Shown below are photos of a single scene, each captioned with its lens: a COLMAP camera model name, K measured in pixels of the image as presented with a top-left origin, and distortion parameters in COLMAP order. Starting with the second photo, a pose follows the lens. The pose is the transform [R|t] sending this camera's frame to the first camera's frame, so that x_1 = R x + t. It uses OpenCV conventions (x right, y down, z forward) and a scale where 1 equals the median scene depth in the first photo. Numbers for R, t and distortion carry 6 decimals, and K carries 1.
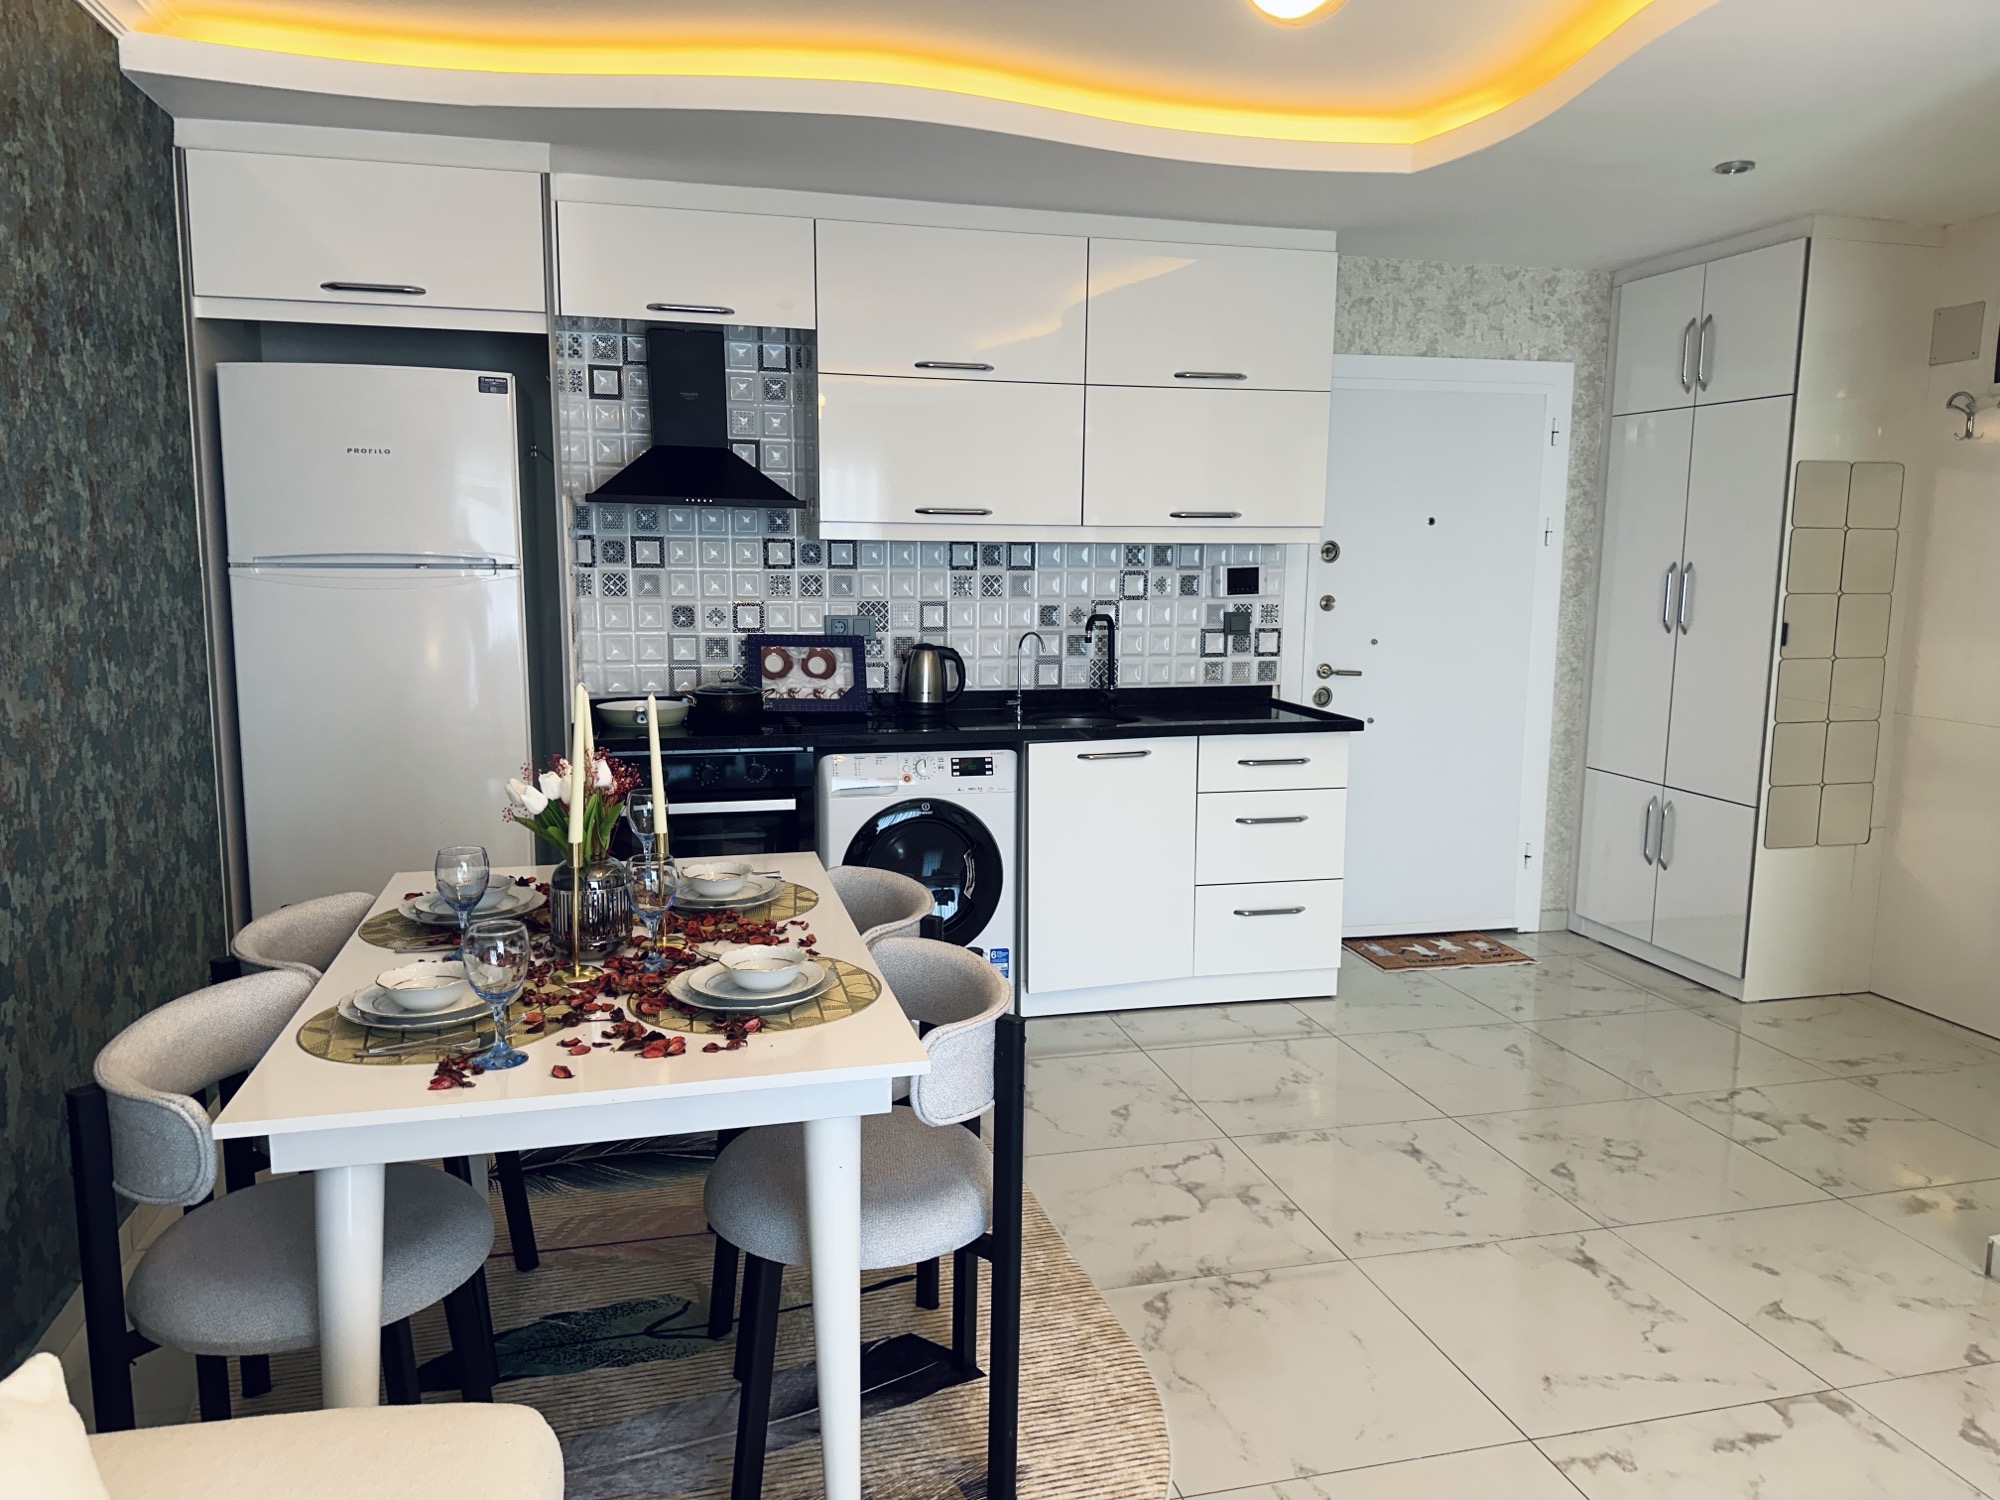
lens RADIAL K [[1389.0, 0, 1002.4], [0, 1389.0, 745.7], [0, 0, 1]] dist [0.143128, -0.201449]
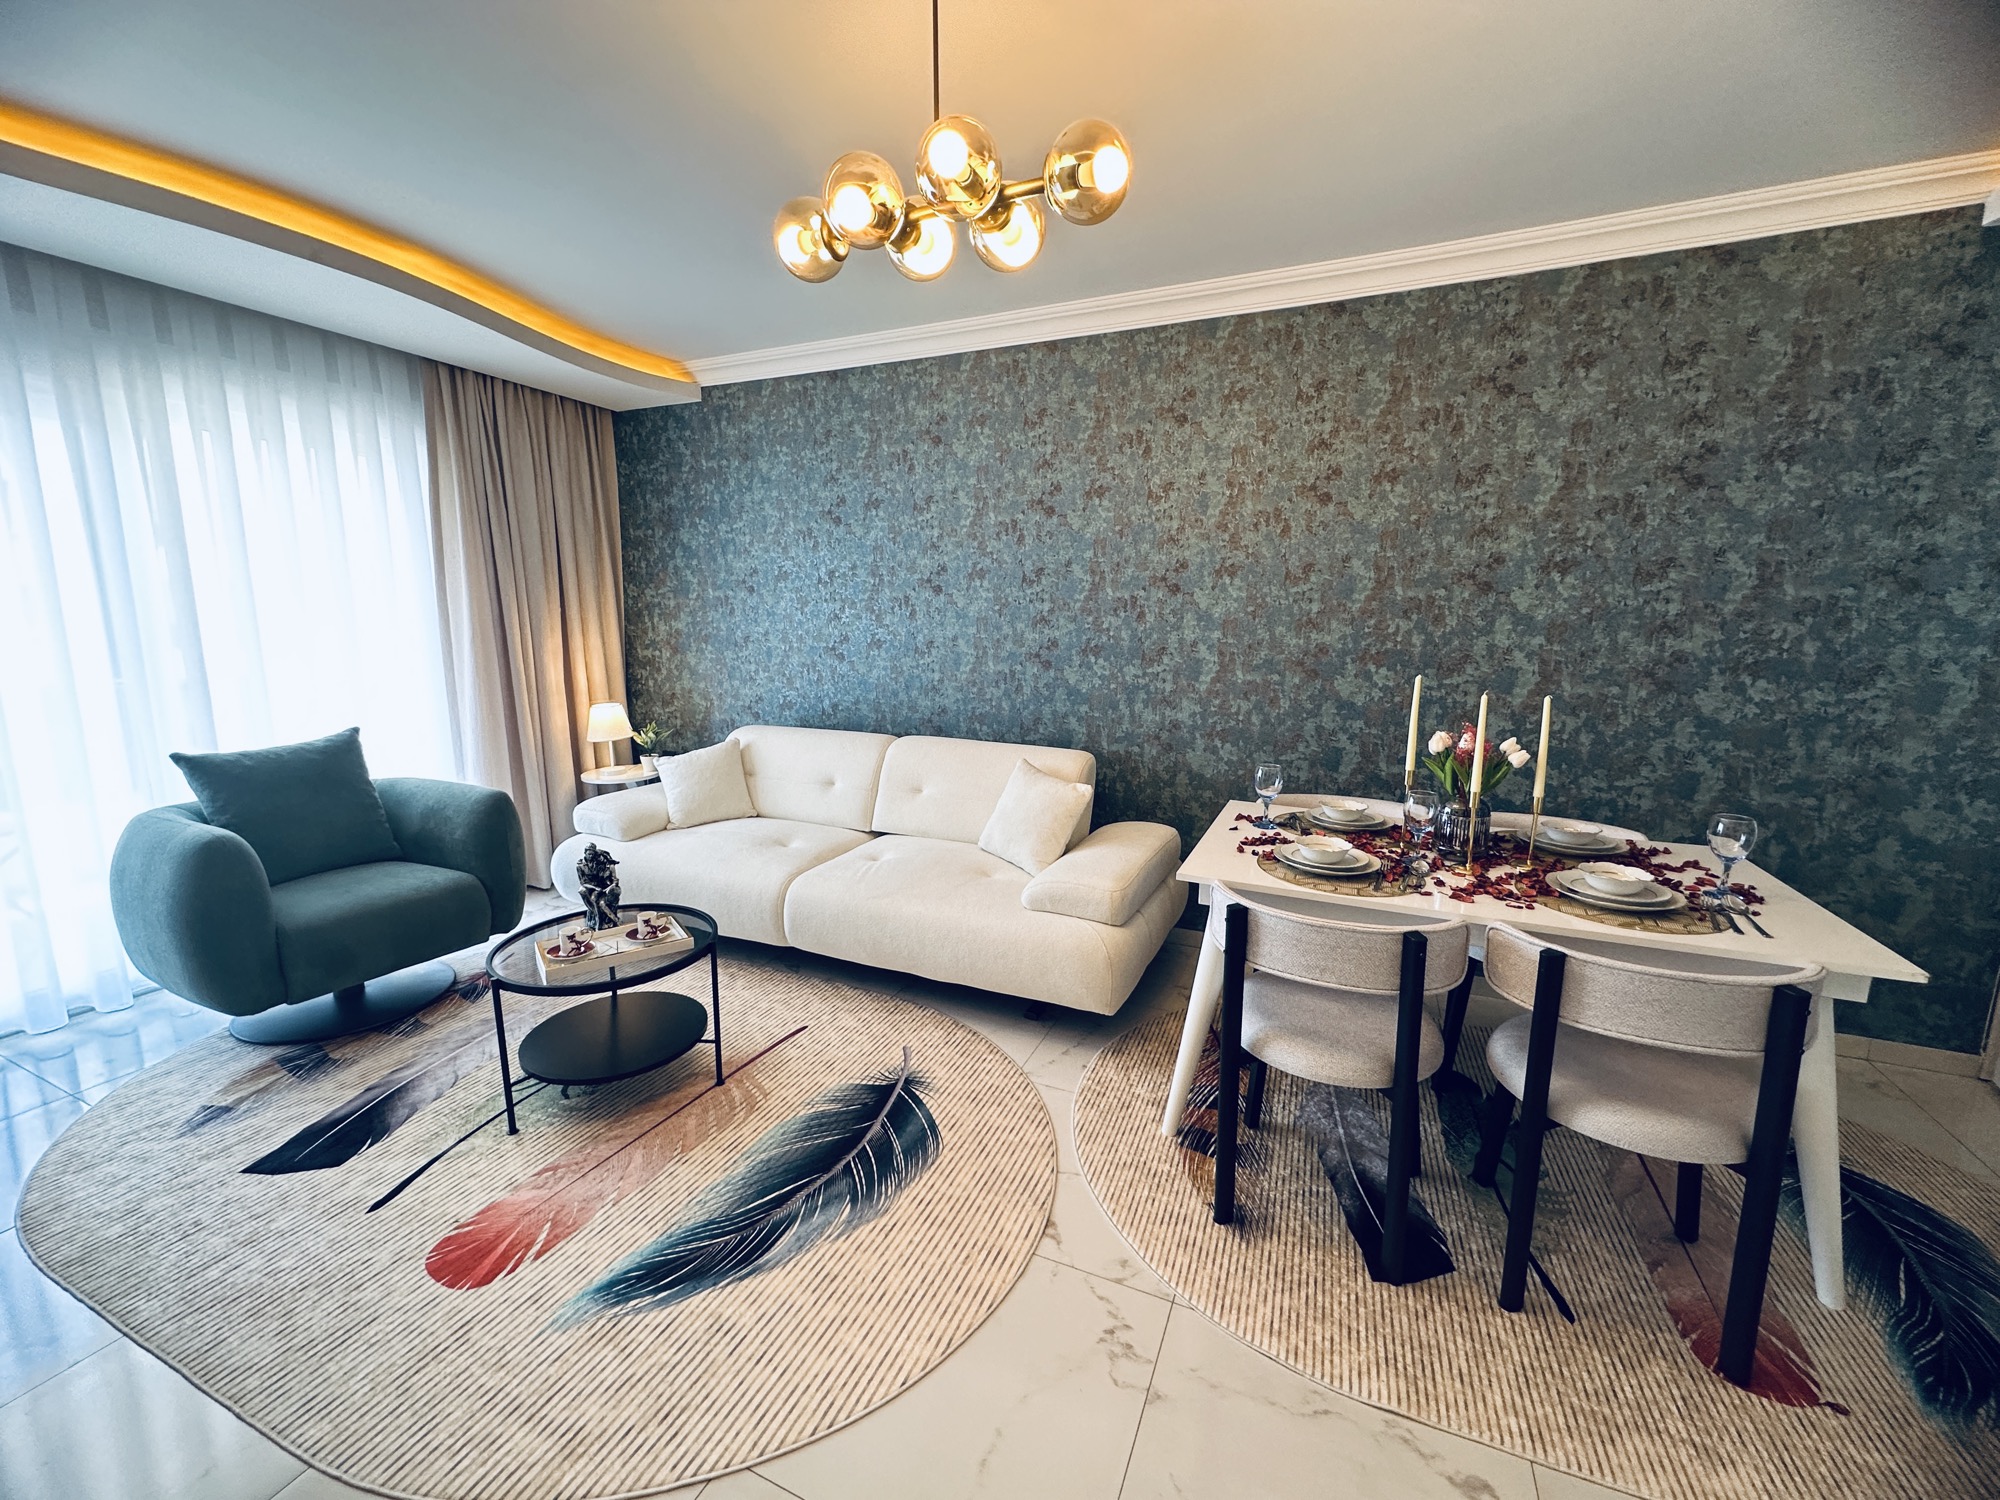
lens RADIAL K [[798.5, 0, 1000.5], [0, 798.5, 747.5], [0, 0, 1]] dist [-0.004370, 0.000834]
pose [[-0.621076, 0.116502, -0.775043, 0.361543], [-0.121300, 0.962687, 0.241911, -0.063360], [0.774307, 0.244258, -0.583770, 0.575231]]
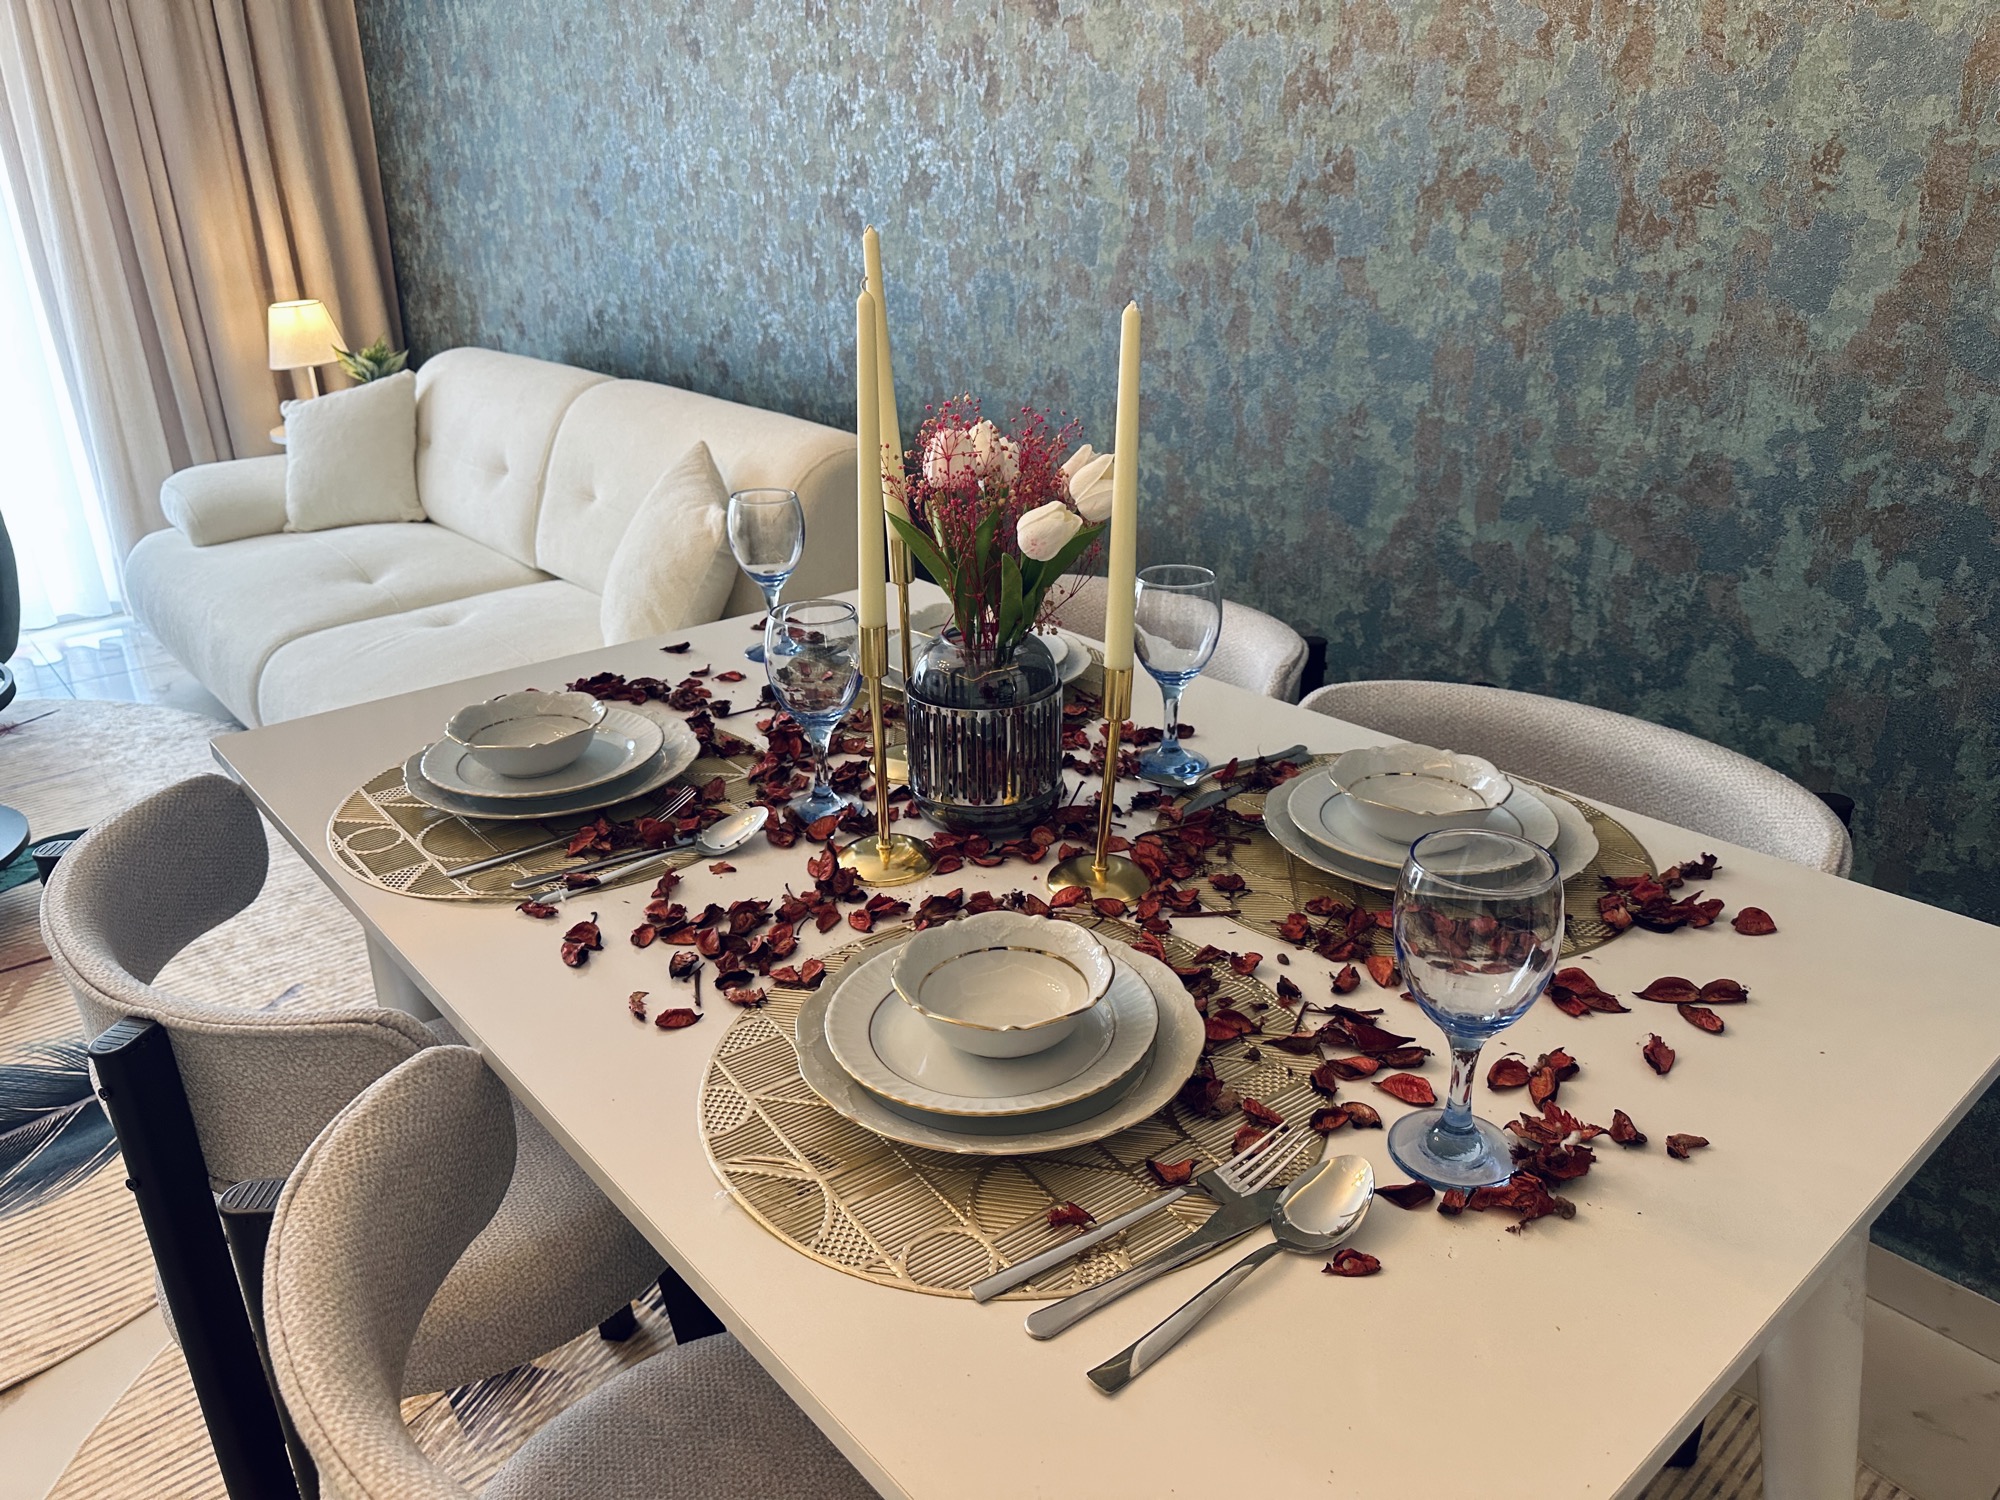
lens RADIAL K [[1415.6, 0, 1004.4], [0, 1415.6, 736.5], [0, 0, 1]] dist [0.052042, -0.072491]
pose [[-0.894449, 0.172640, -0.412500, -0.048541], [-0.056173, 0.871783, 0.486661, -0.065809], [0.443628, 0.458465, -0.770068, 0.727146]]
